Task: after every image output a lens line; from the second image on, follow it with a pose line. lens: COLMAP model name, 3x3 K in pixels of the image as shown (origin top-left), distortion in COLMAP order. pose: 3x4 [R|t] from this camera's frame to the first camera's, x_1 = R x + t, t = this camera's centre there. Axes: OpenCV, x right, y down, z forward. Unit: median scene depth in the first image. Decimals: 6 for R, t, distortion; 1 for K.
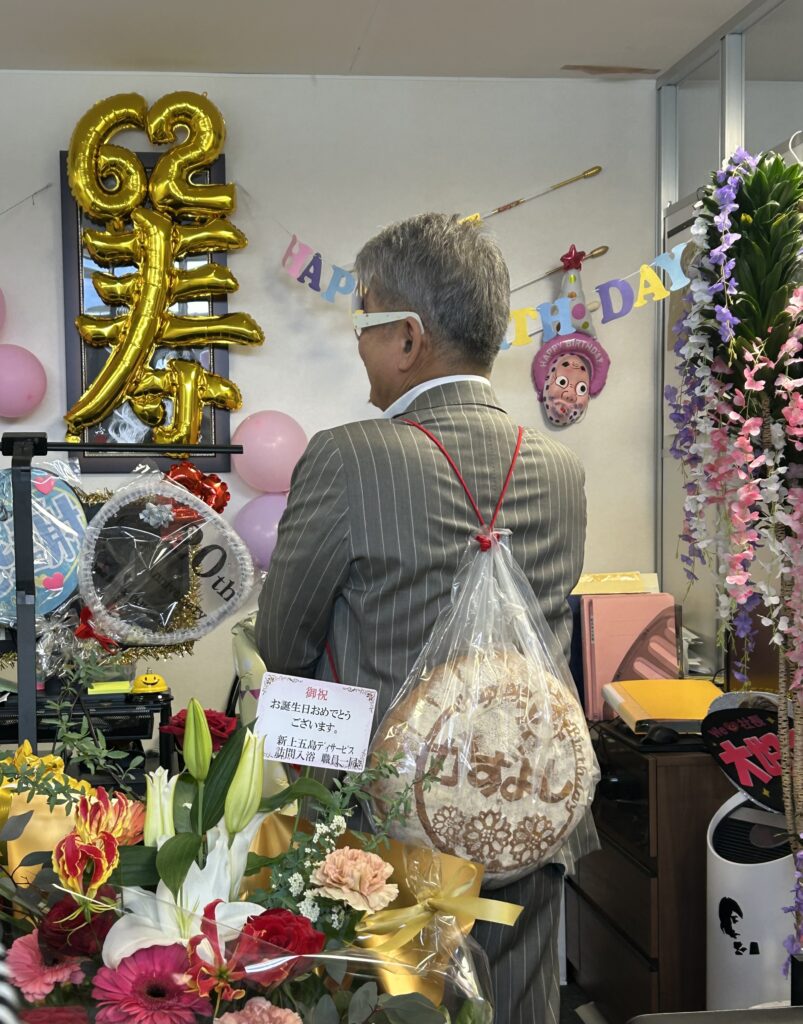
lens RADIAL K [[1947.5, 0, 401.5], [0, 1947.5, 512.0], [0, 0, 1]] dist [0.361138, -2.293817]
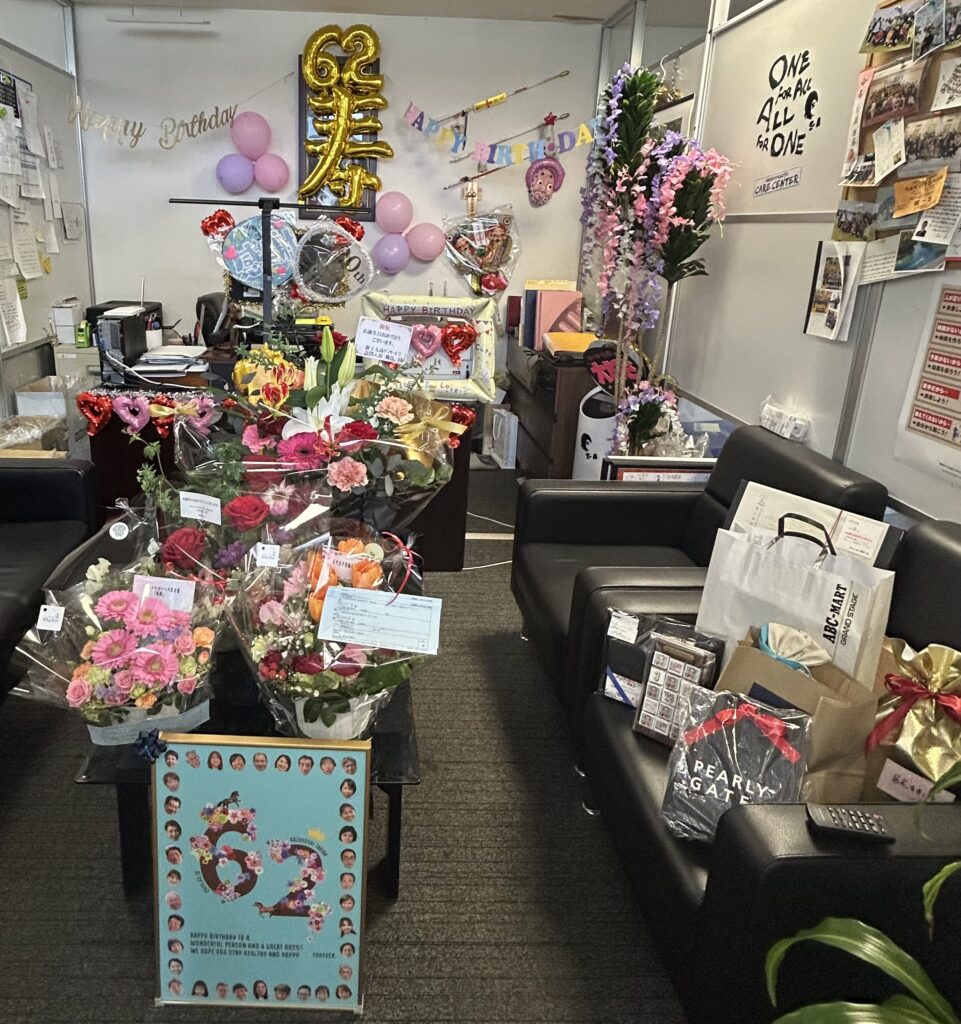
lens RADIAL K [[999.8, 0, 480.5], [0, 999.8, 512.0], [0, 0, 1]] dist [-0.012451, -0.010200]
pose [[0.994956, 0.066177, -0.075392, 0.133374], [-0.045159, 0.966556, 0.252450, 0.005049], [0.089577, -0.247772, 0.964668, -0.096654]]
